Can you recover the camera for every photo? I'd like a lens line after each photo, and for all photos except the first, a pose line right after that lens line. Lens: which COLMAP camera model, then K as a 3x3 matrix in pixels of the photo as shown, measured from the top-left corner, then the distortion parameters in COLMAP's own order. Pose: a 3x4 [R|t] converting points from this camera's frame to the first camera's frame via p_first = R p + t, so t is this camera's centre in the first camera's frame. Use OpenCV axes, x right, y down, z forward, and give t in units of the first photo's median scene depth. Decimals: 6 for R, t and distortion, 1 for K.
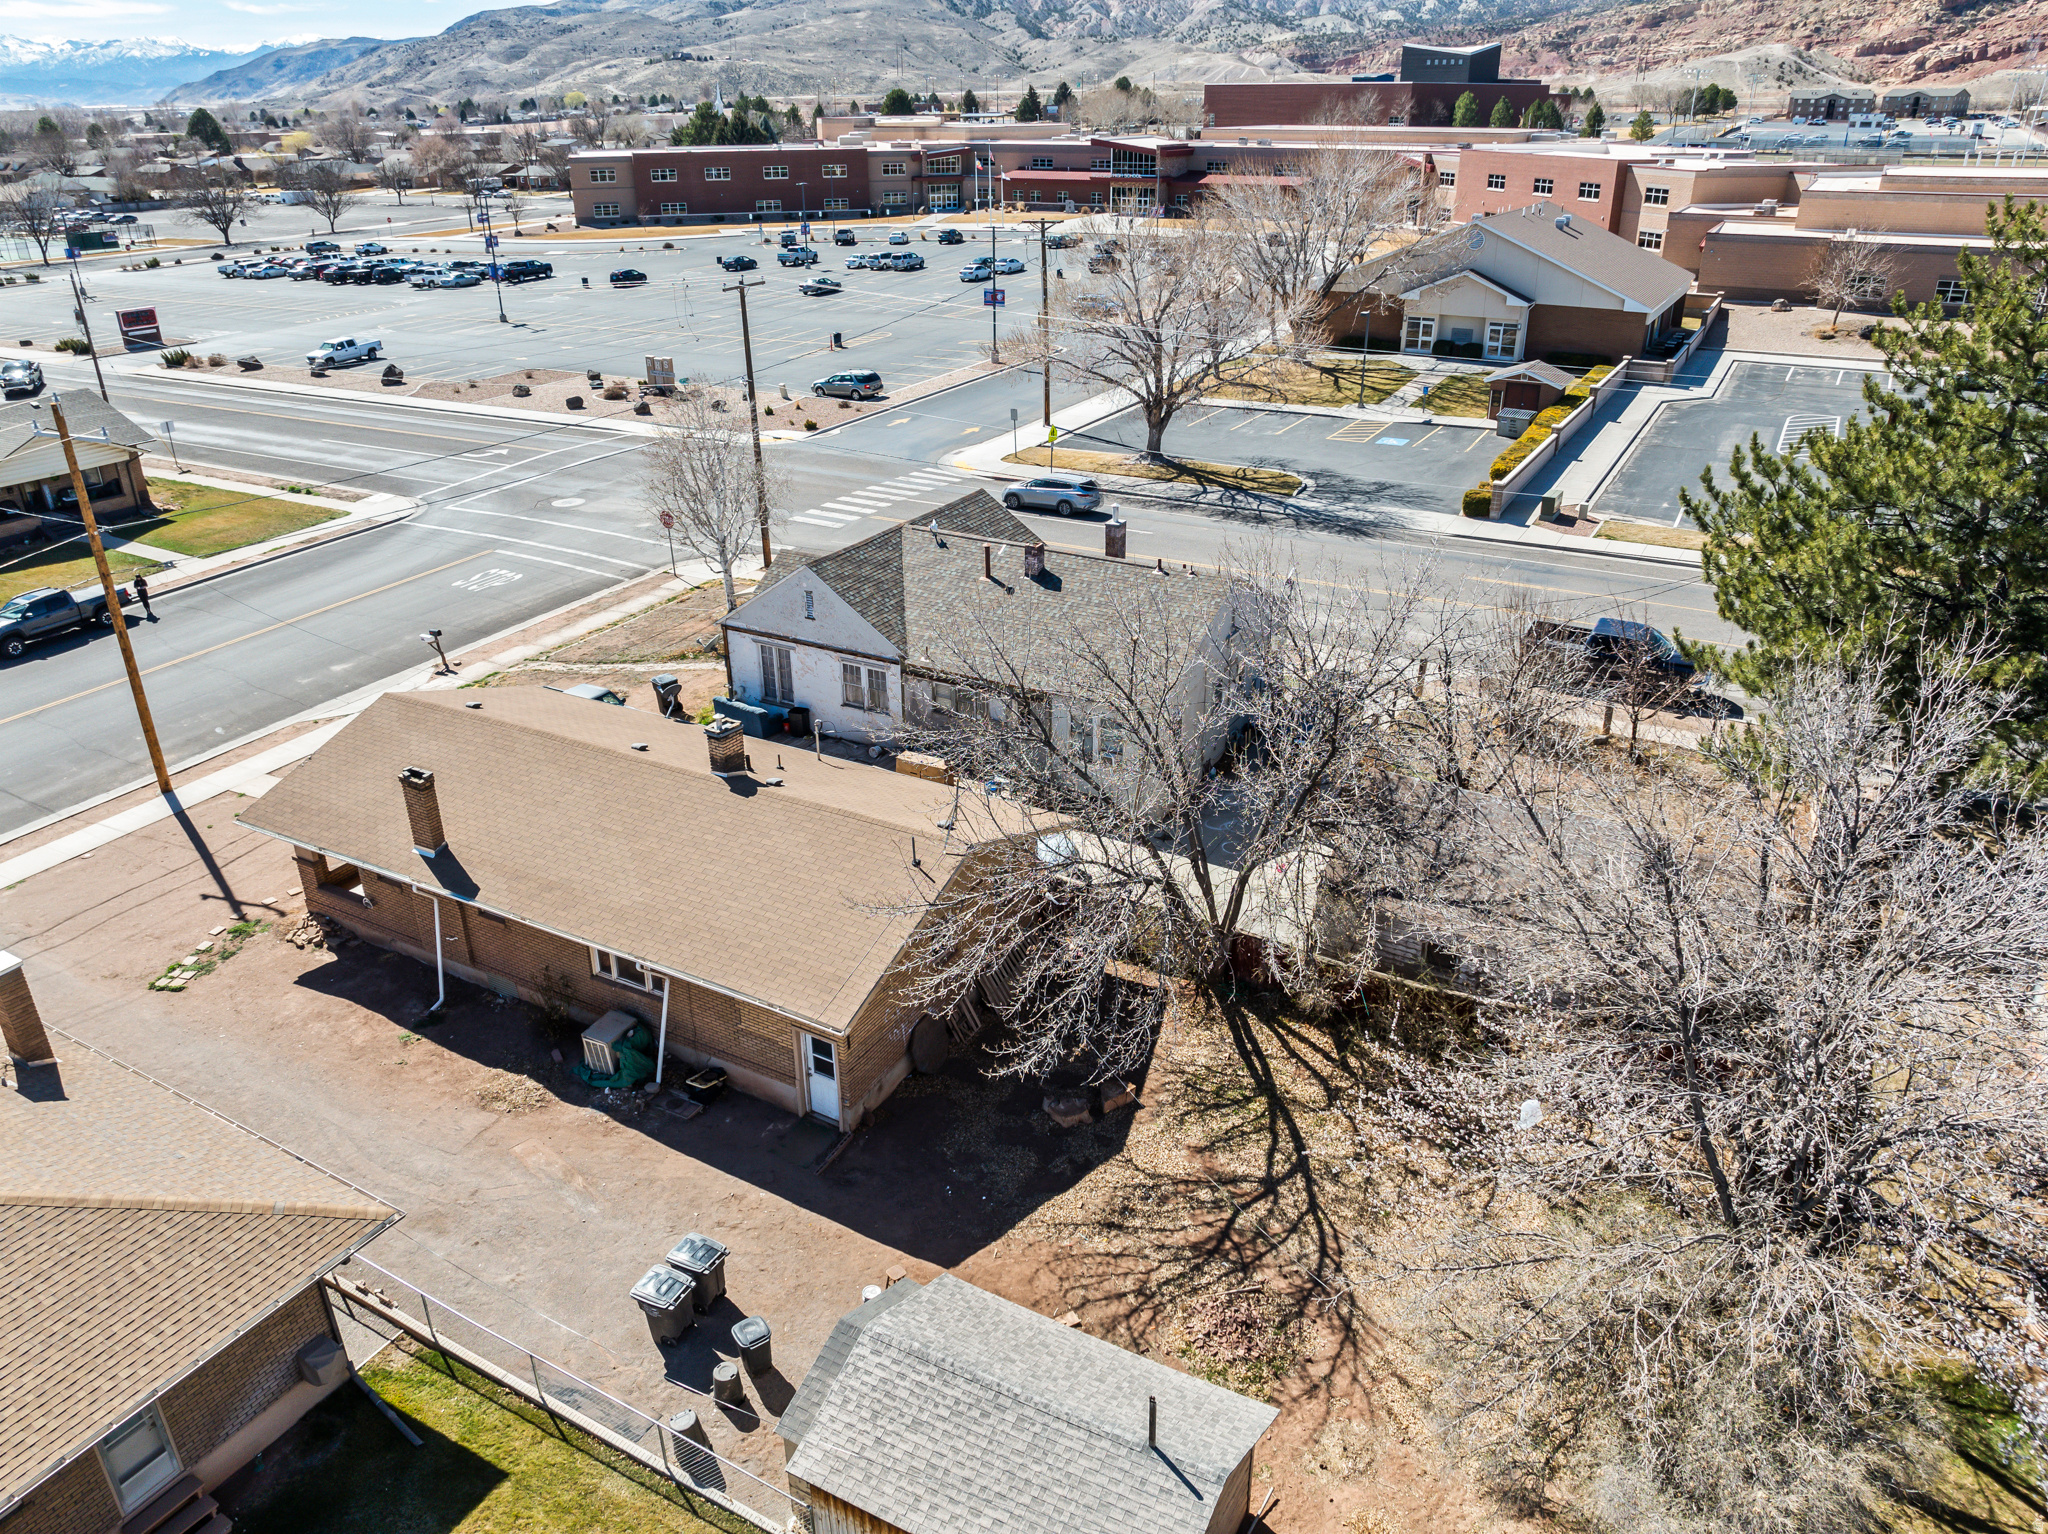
lens RADIAL K [[1442.6, 0, 1024.0], [0, 1442.6, 767.0], [0, 0, 1]] dist [-0.057343, 0.022282]
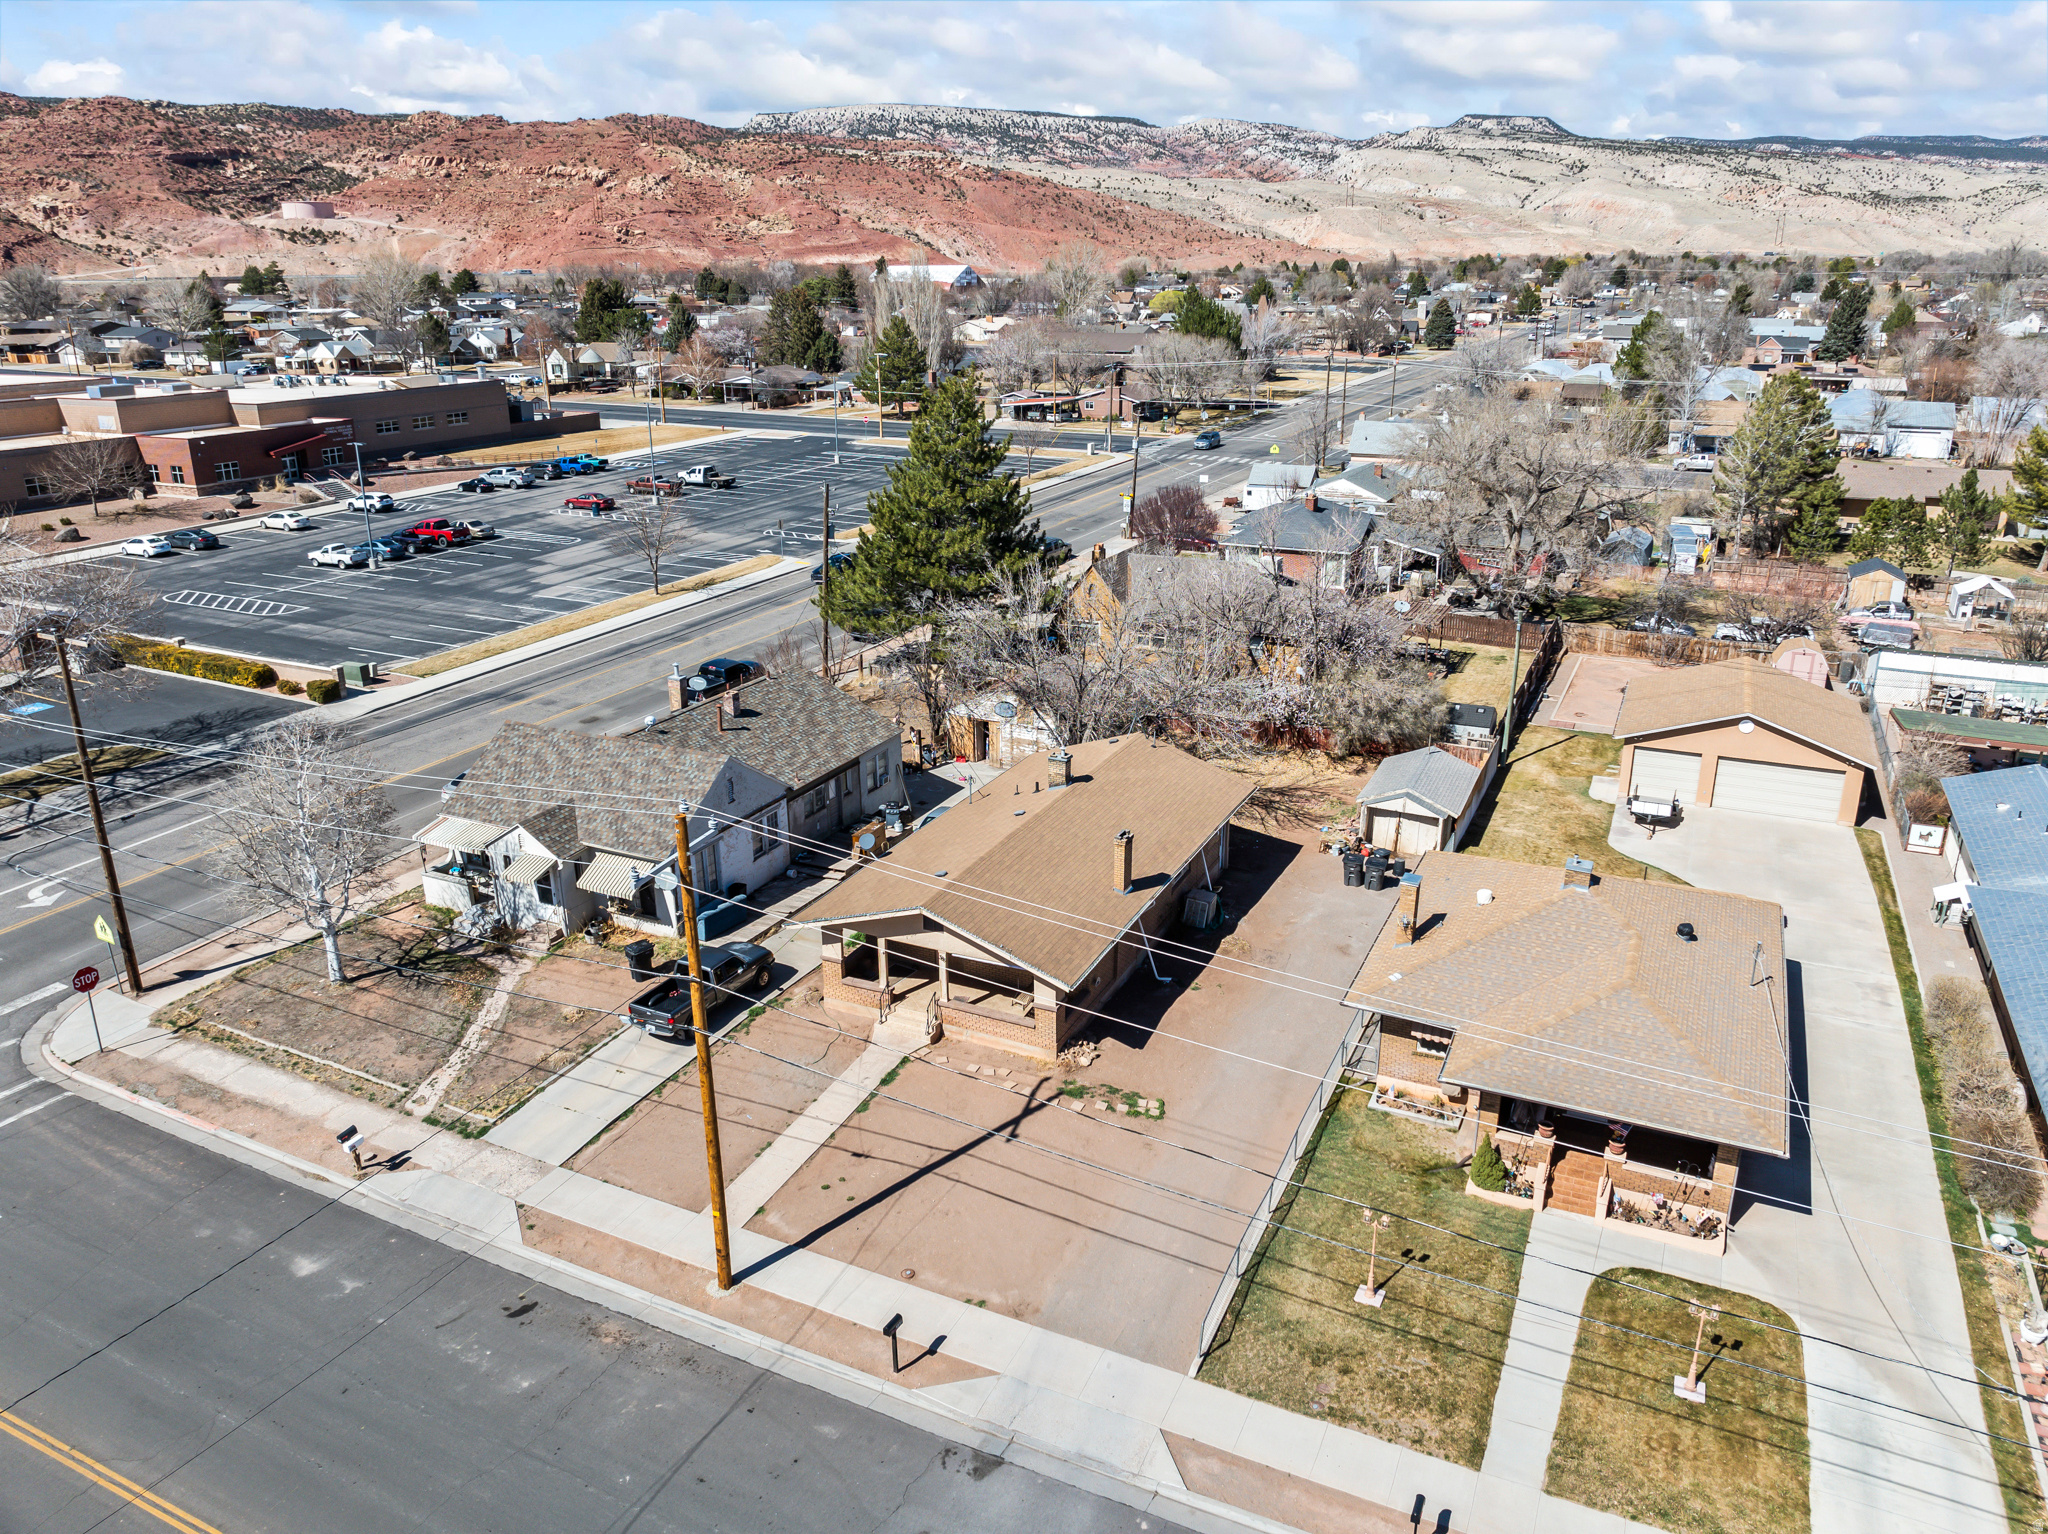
lens RADIAL K [[1432.3, 0, 1024.0], [0, 1432.3, 767.0], [0, 0, 1]] dist [-0.051083, 0.023645]
pose [[-0.067893, -0.321409, 0.944504, -0.630597], [0.427764, 0.845881, 0.318596, -0.199031], [-0.901337, 0.425655, 0.080058, 0.340744]]
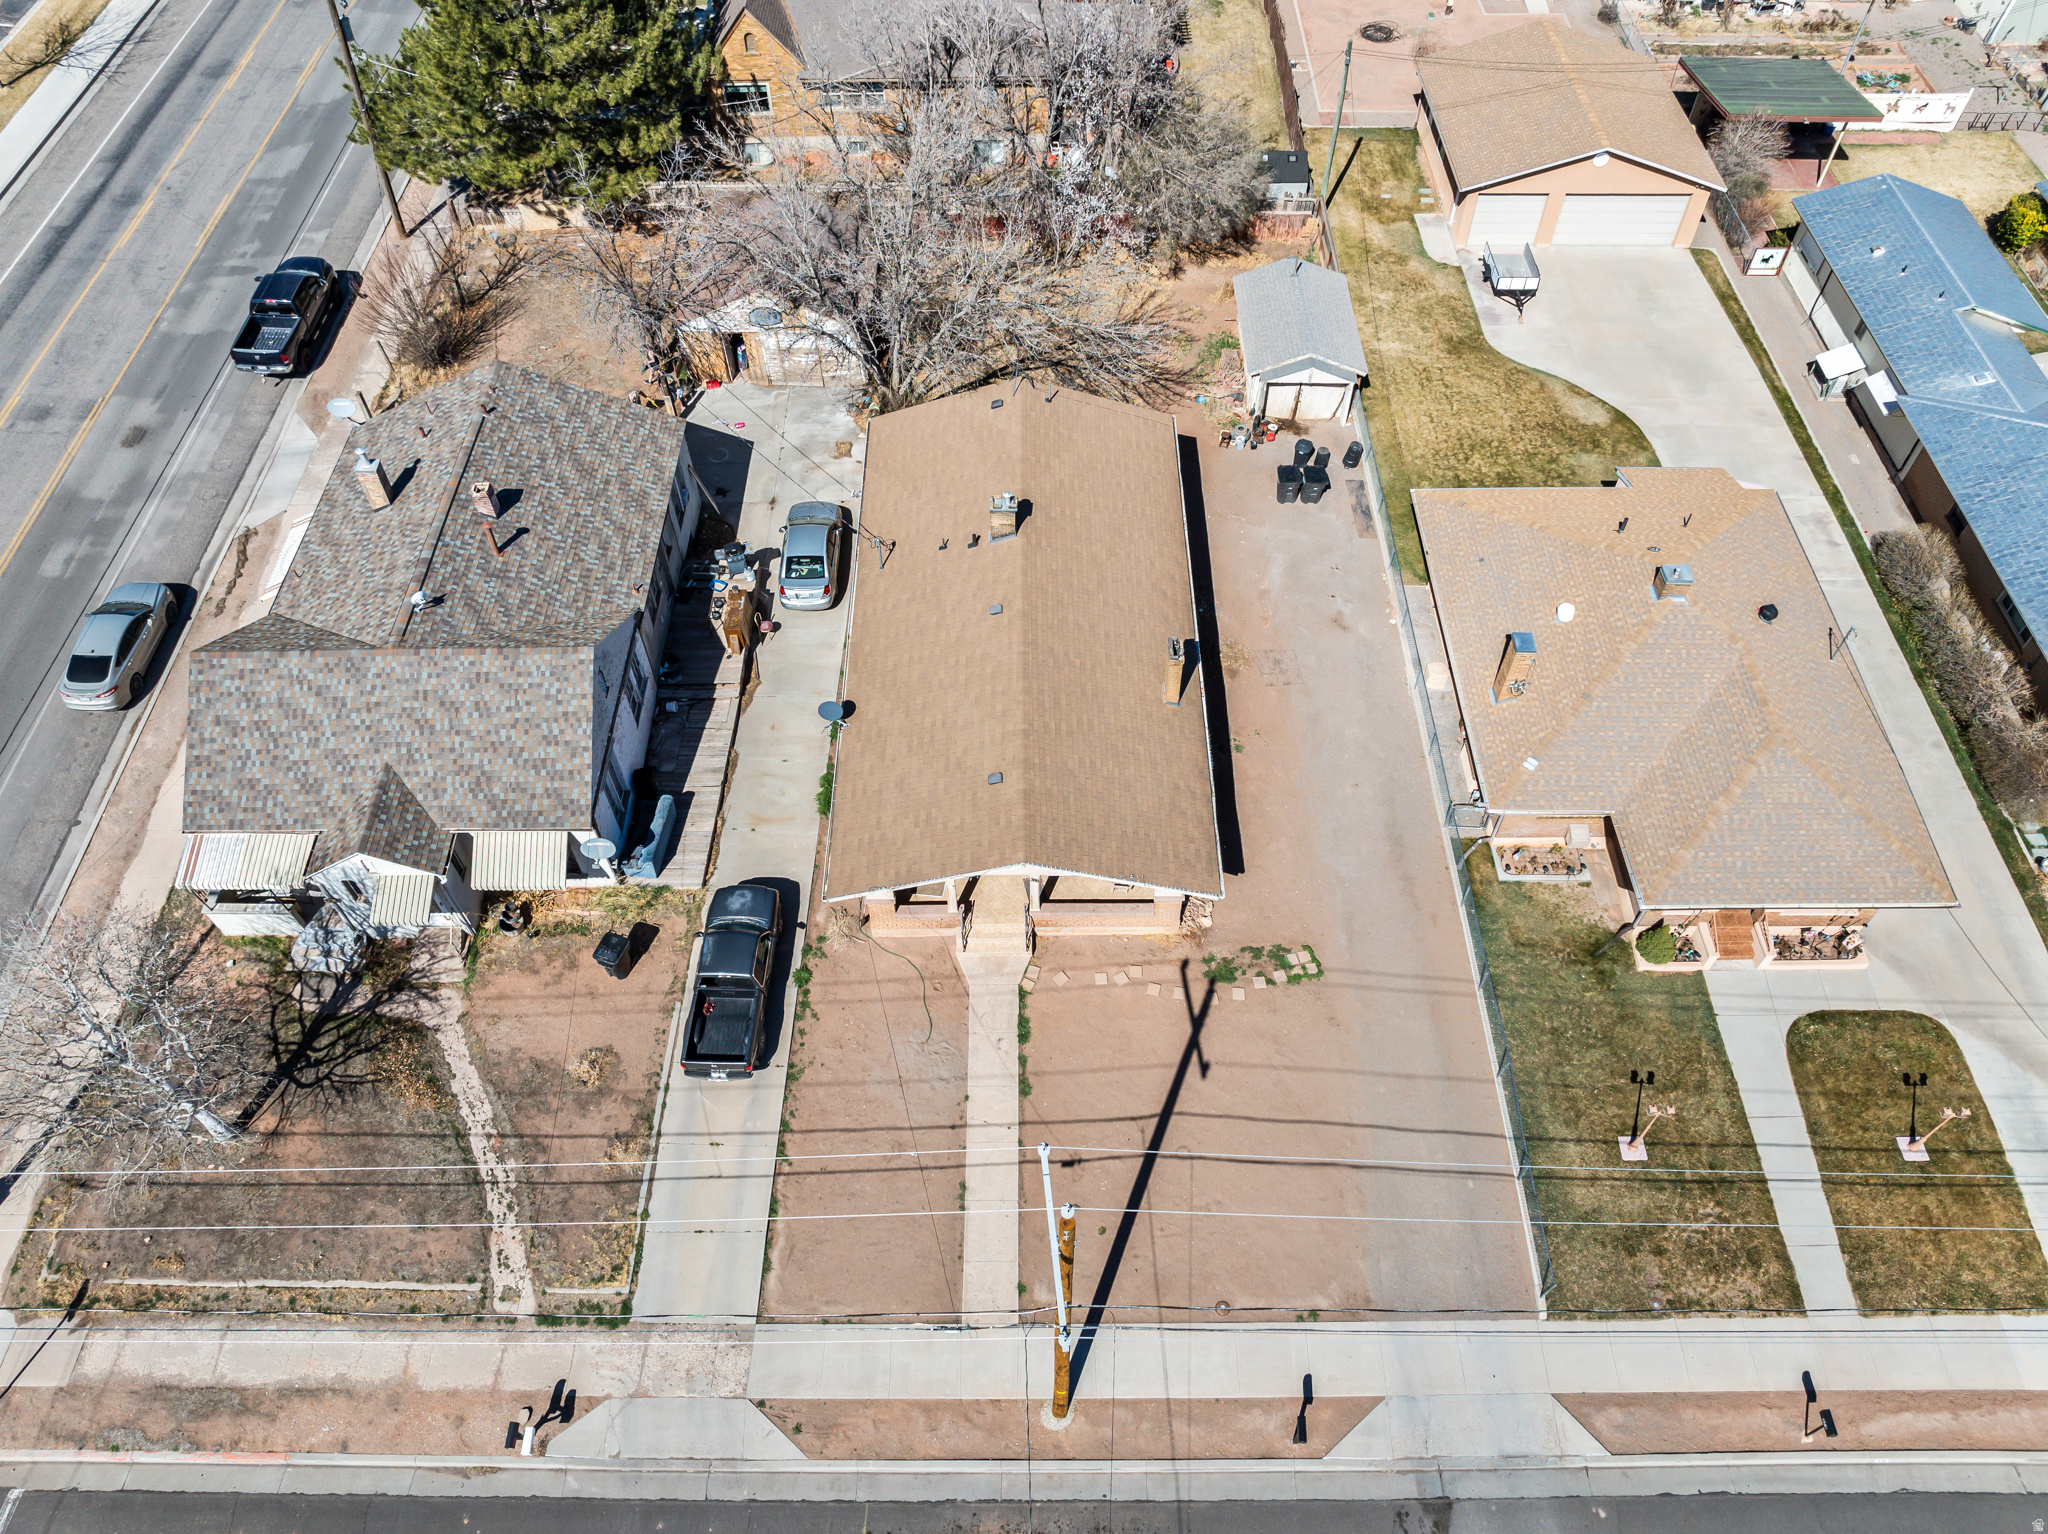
lens RADIAL K [[1432.3, 0, 1024.0], [0, 1432.3, 767.0], [0, 0, 1]] dist [-0.051083, 0.023645]
pose [[-0.490778, -0.685784, 0.537435, -0.381951], [0.382002, 0.385022, 0.840139, -0.356241], [-0.783078, 0.617623, 0.073010, 0.386063]]
